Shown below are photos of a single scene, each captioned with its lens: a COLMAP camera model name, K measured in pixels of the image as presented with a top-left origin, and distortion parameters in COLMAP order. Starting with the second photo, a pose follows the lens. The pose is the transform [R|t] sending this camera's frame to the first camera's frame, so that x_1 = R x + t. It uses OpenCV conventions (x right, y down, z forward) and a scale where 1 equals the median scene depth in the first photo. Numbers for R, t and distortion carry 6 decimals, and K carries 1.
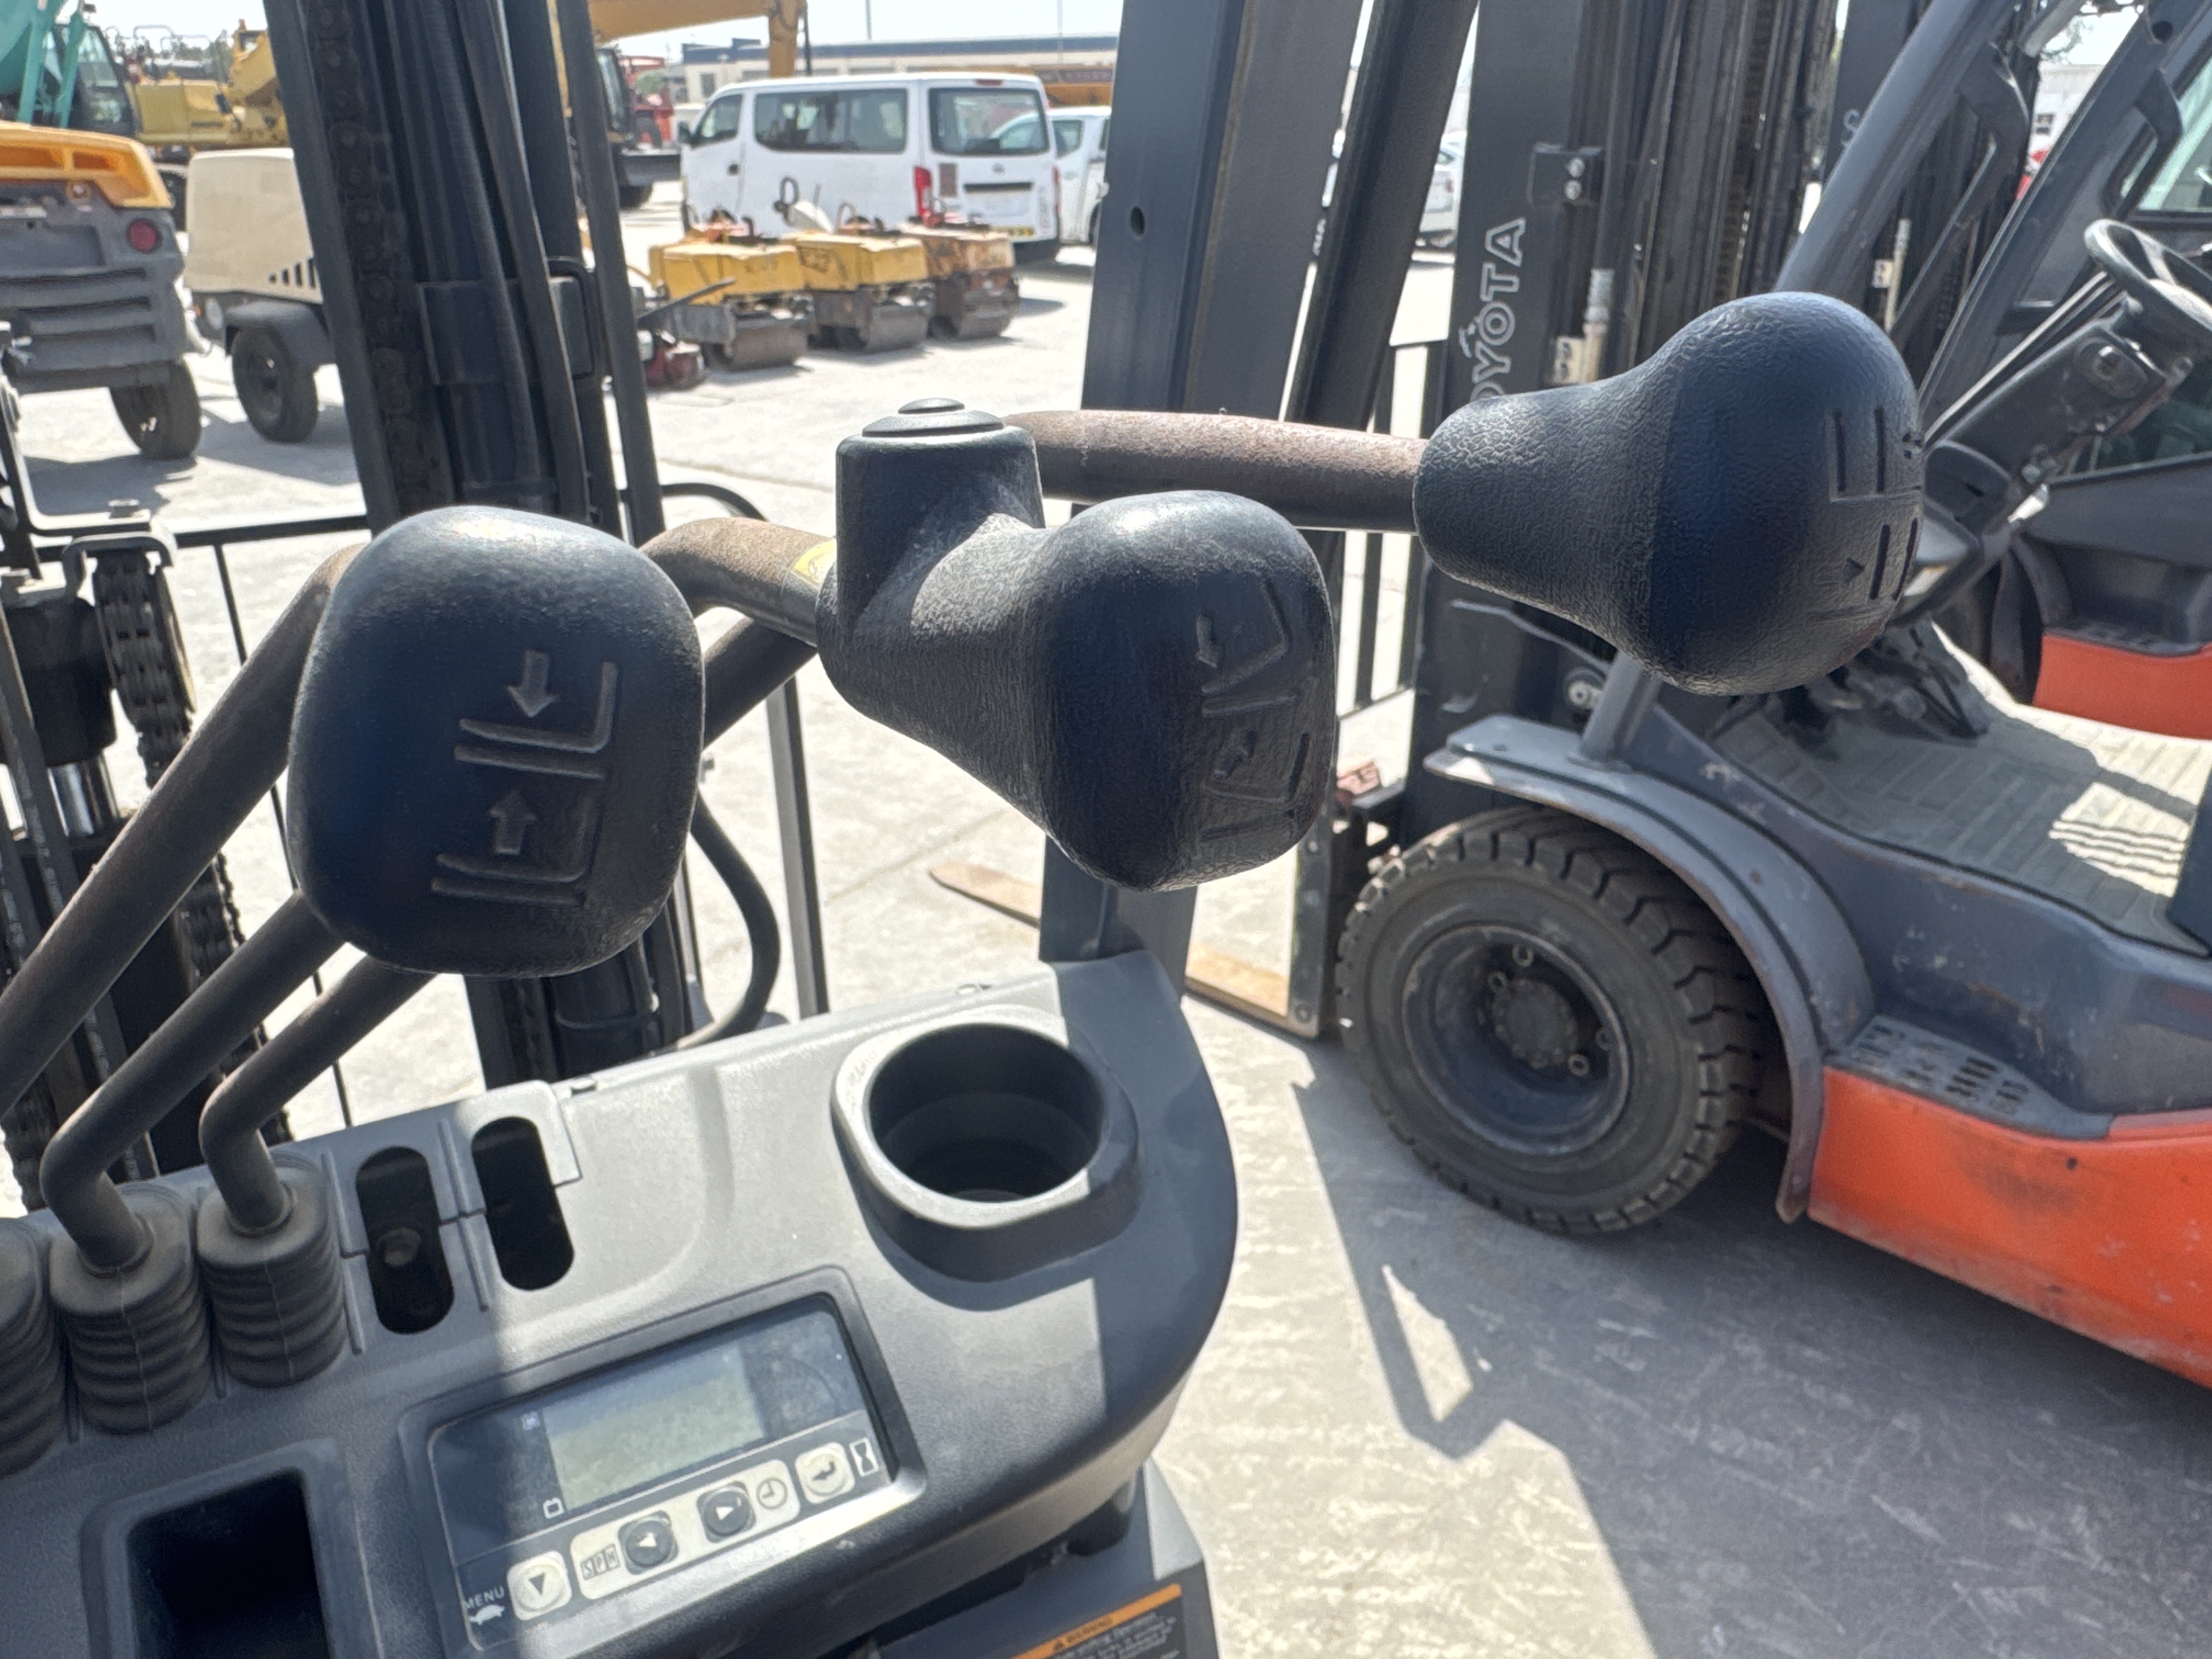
lens RADIAL K [[1564.8, 0, 1111.9], [0, 1564.8, 834.5], [0, 0, 1]] dist [-0.002066, -0.016794]
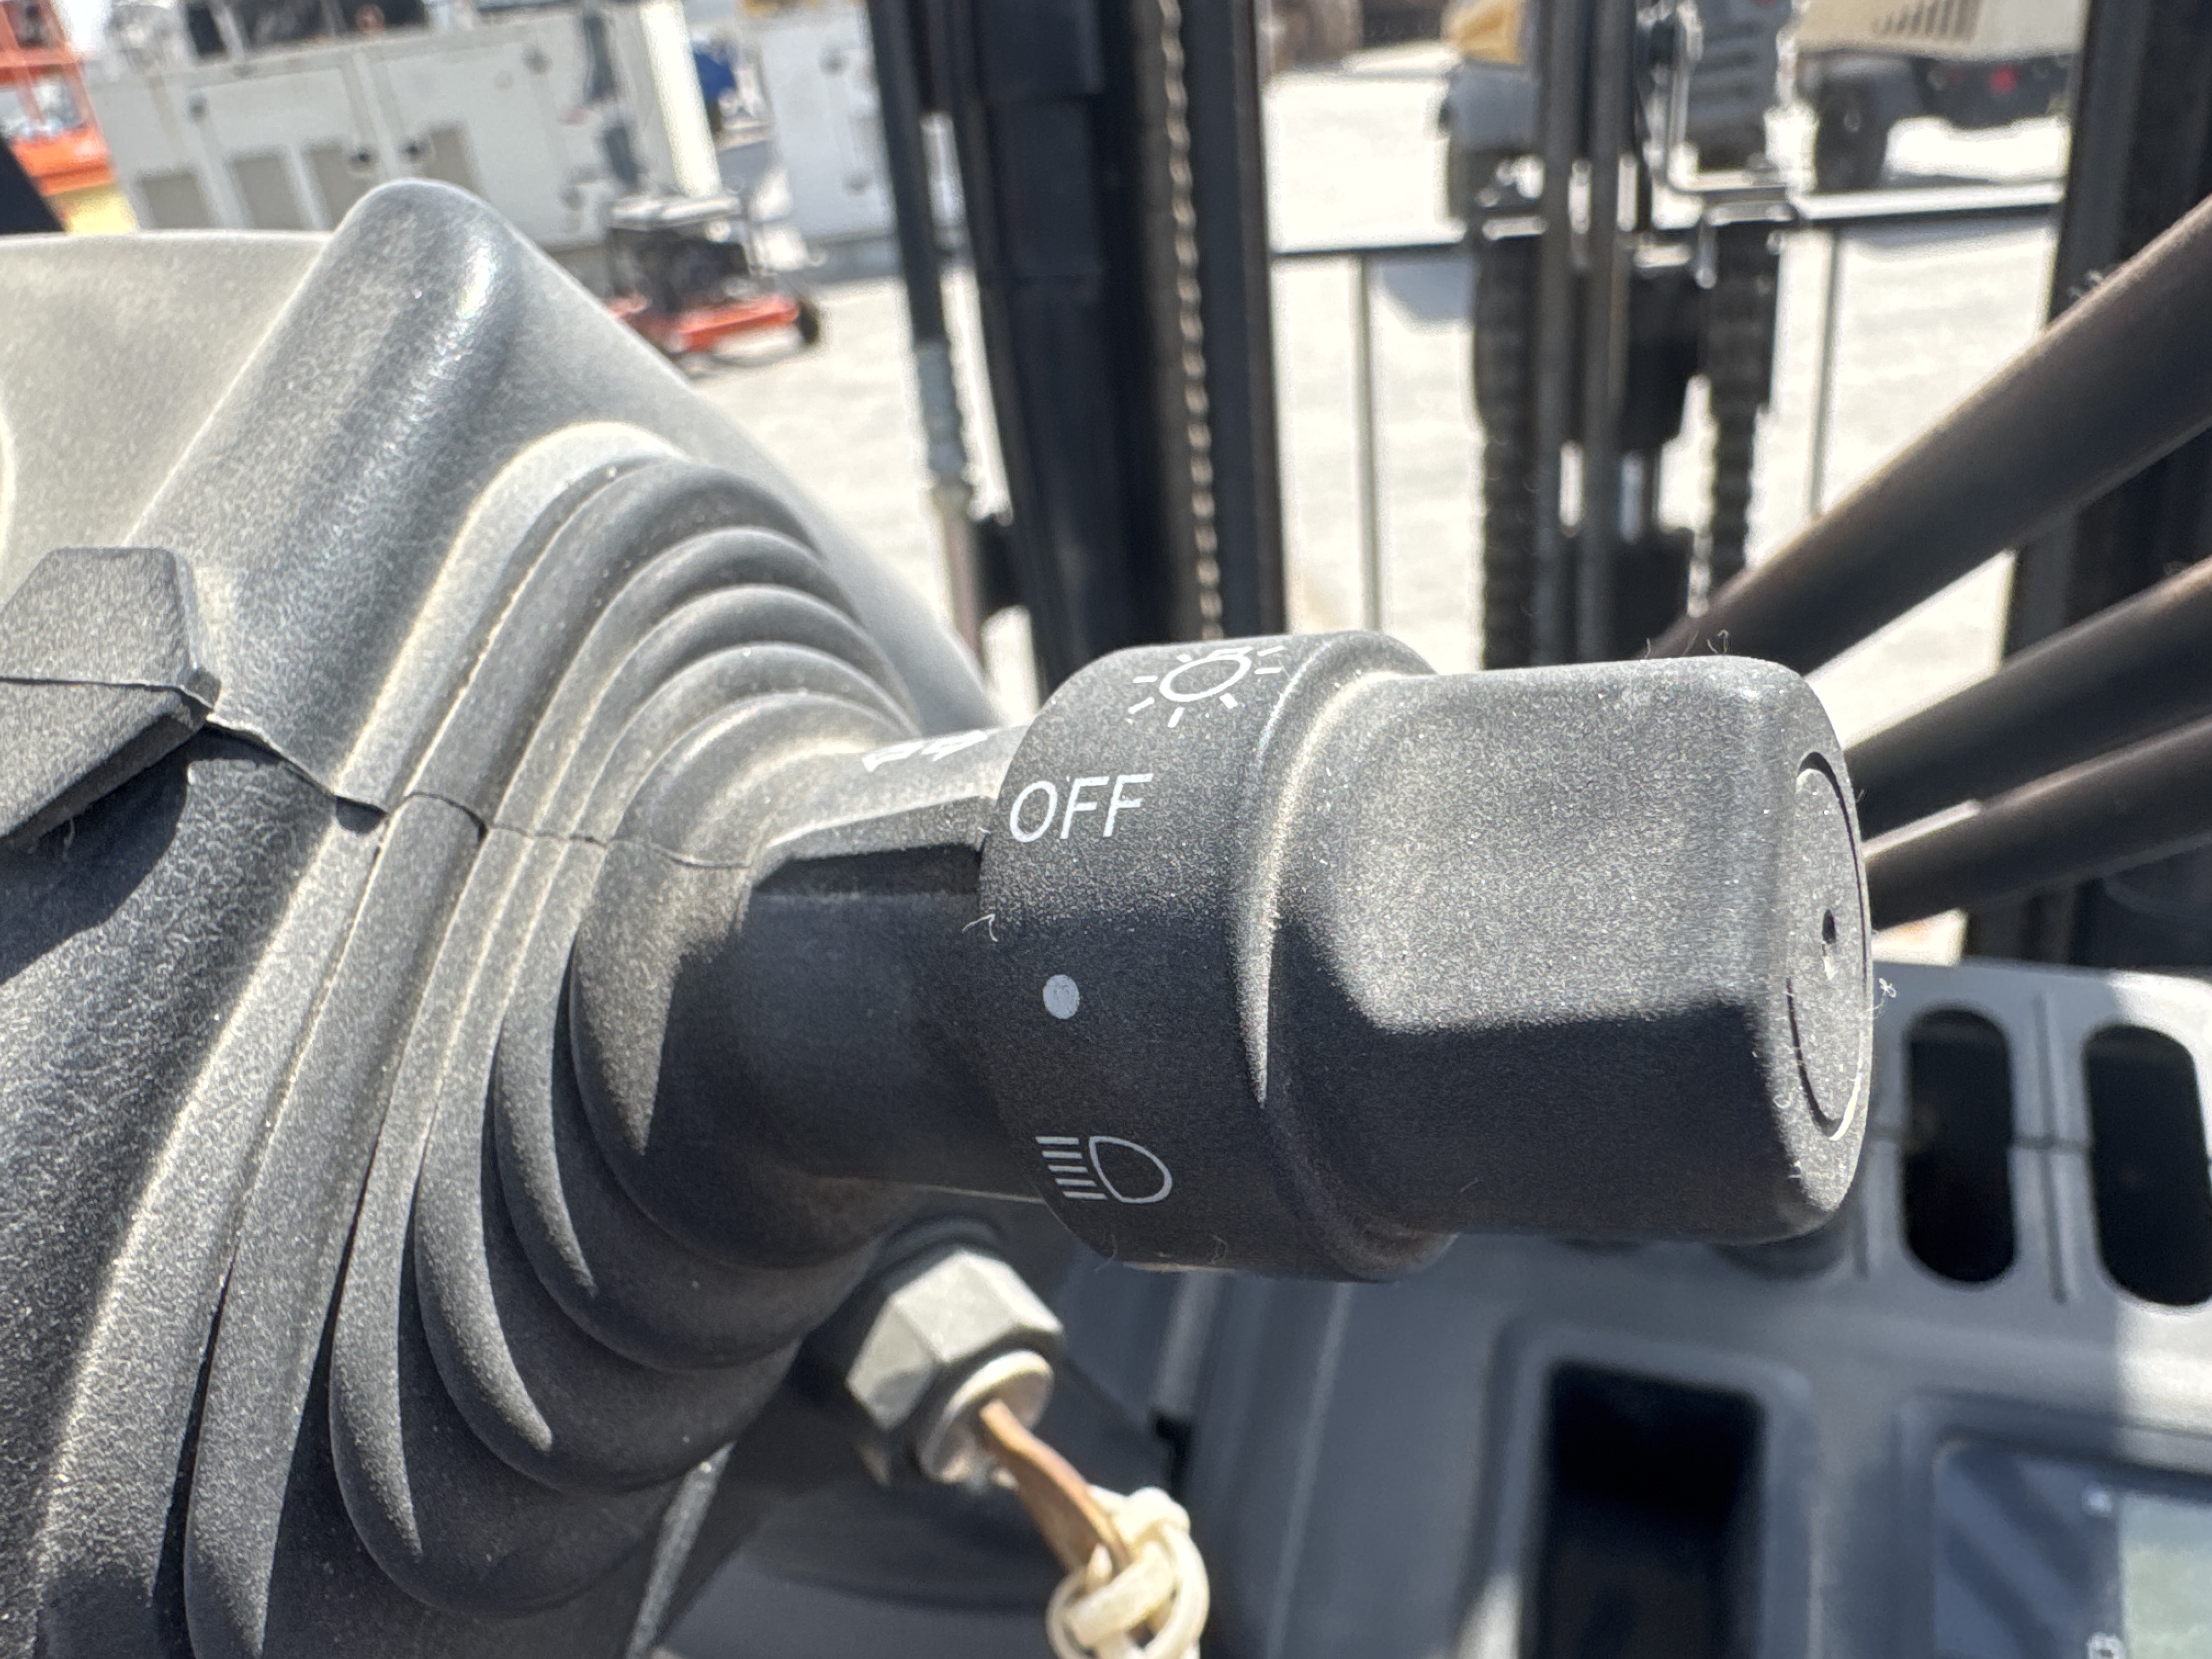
lens RADIAL K [[1564.8, 0, 1107.6], [0, 1564.8, 825.6], [0, 0, 1]] dist [-0.002066, -0.016794]
pose [[0.672141, 0.253299, -0.695749, -0.264394], [-0.223088, 0.965278, 0.135907, 0.117152], [0.706016, 0.063864, 0.705311, 0.259342]]
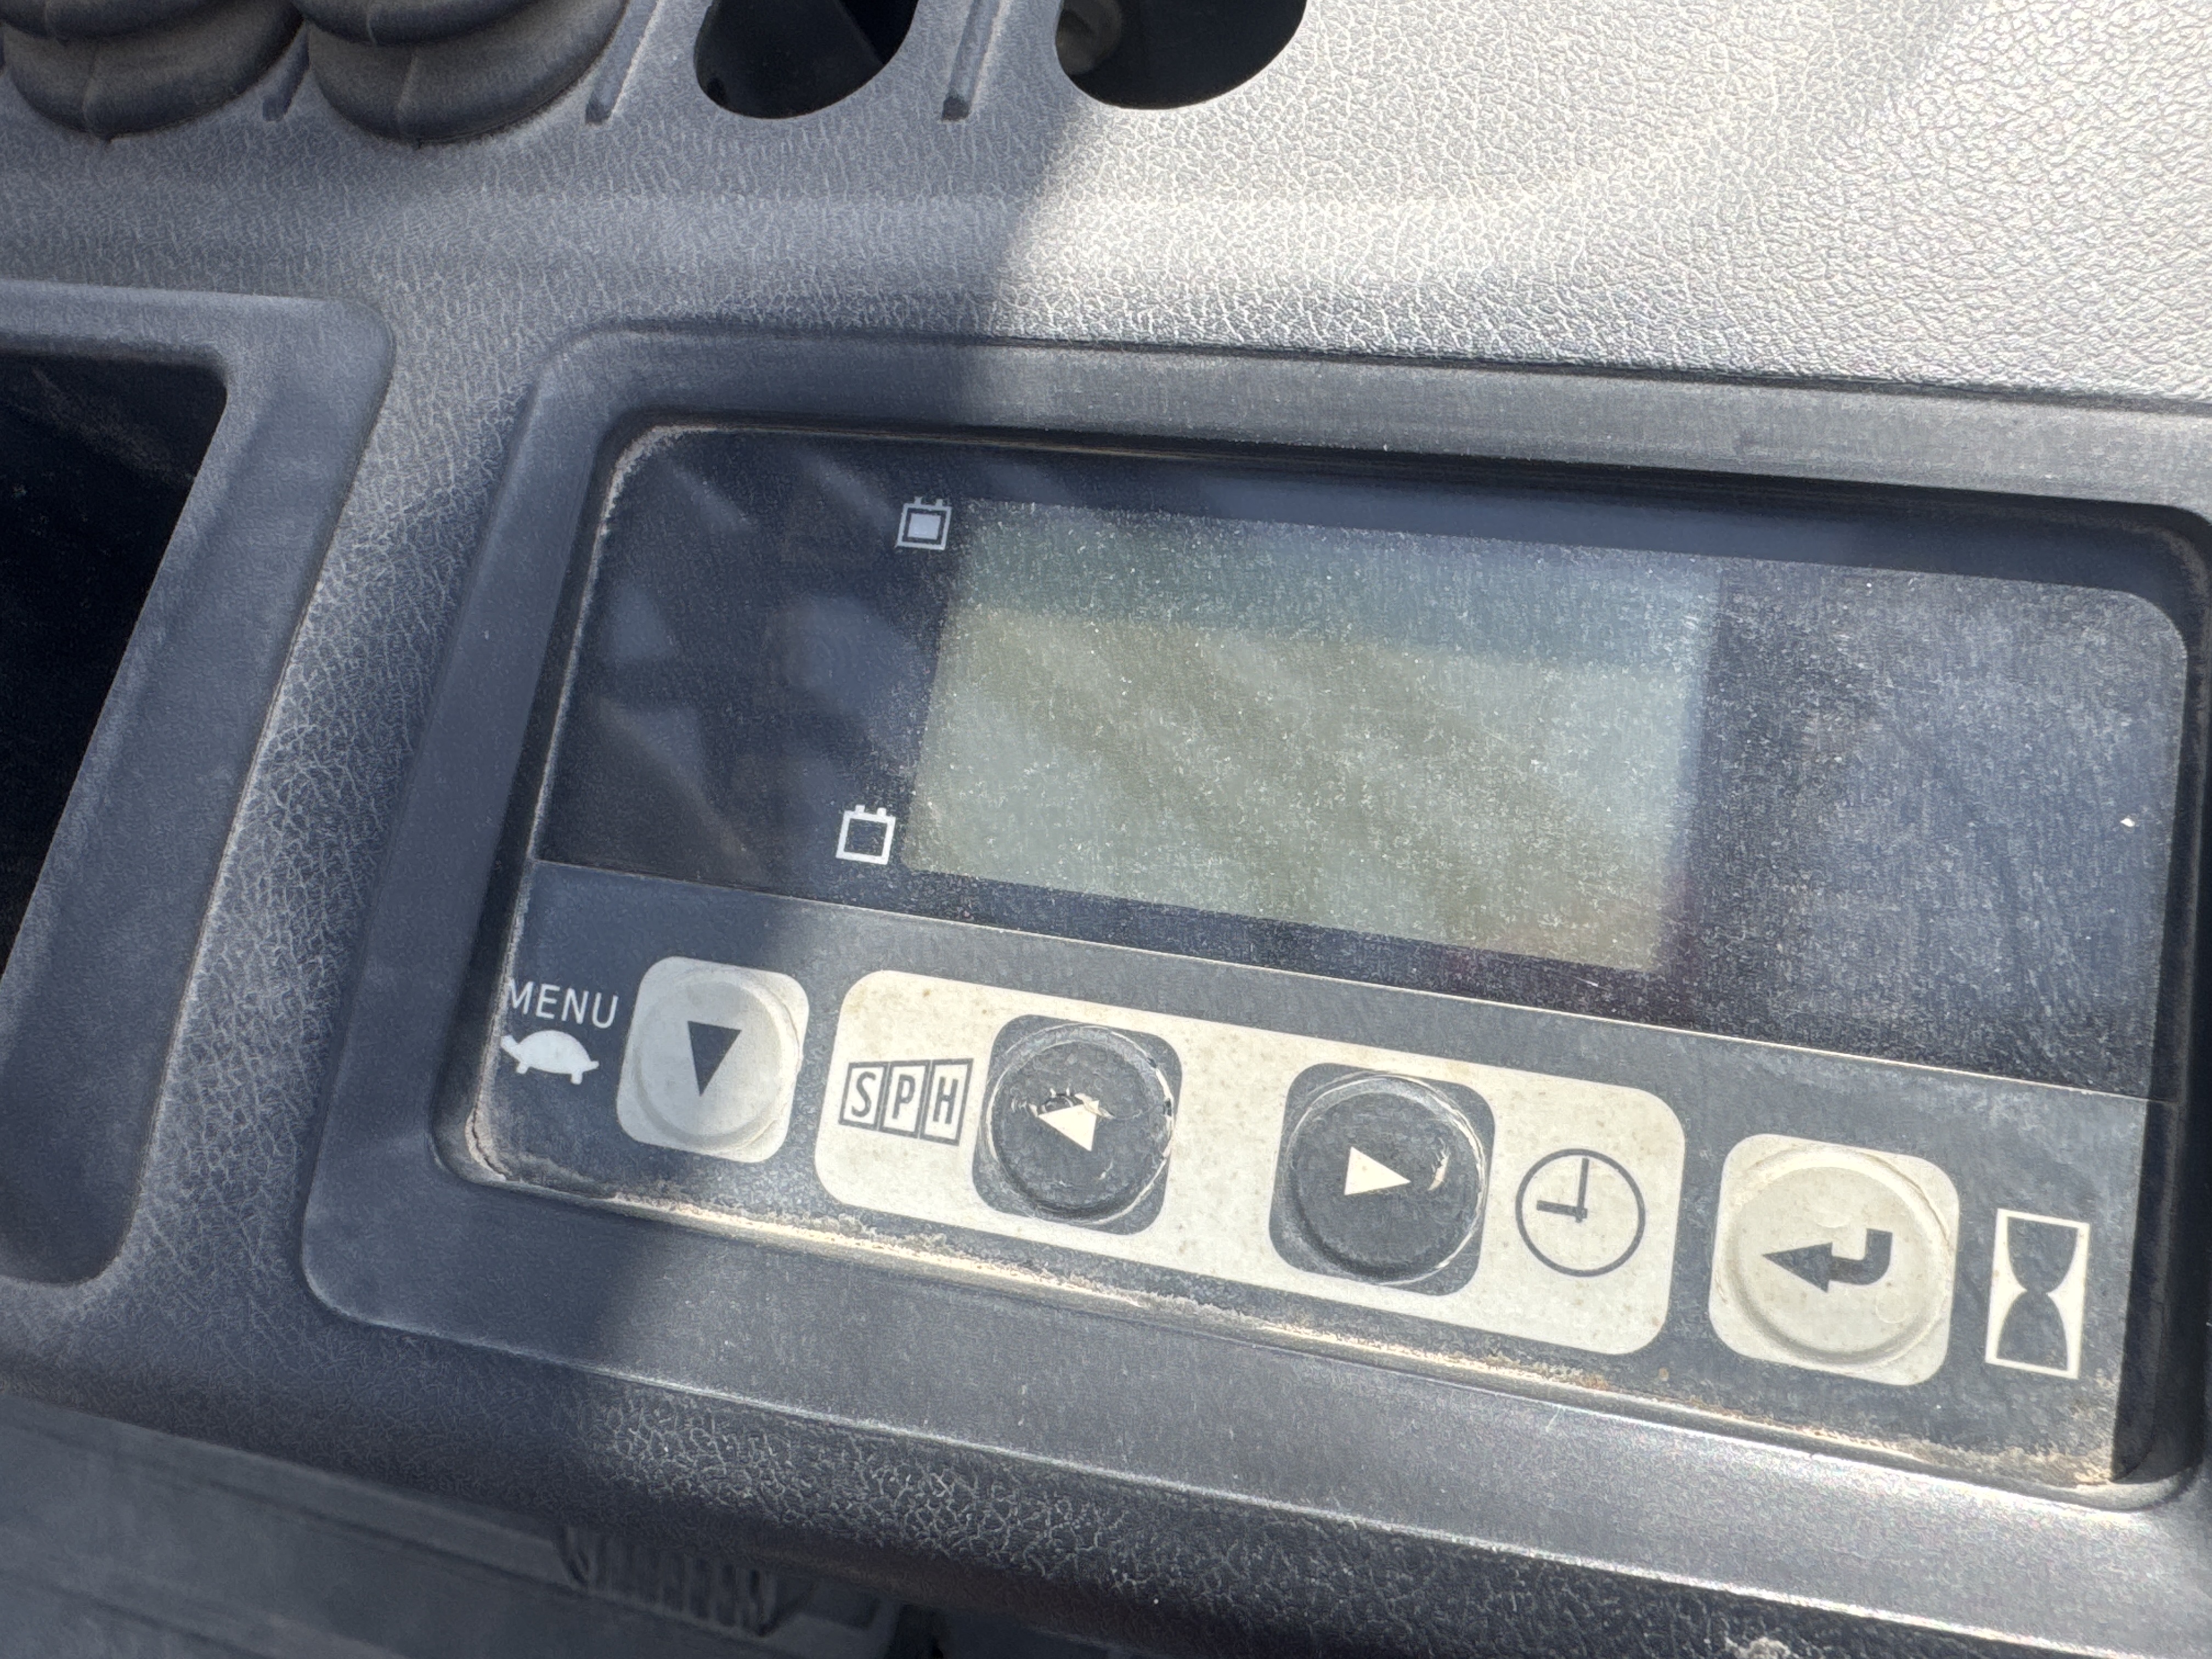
lens RADIAL K [[1564.8, 0, 1102.9], [0, 1564.8, 819.6], [0, 0, 1]] dist [-0.002066, -0.016794]
pose [[0.705761, 0.493708, -0.508089, -0.169712], [-0.160608, 0.810011, 0.563993, 0.240767], [0.690005, -0.316441, 0.650967, 0.778653]]
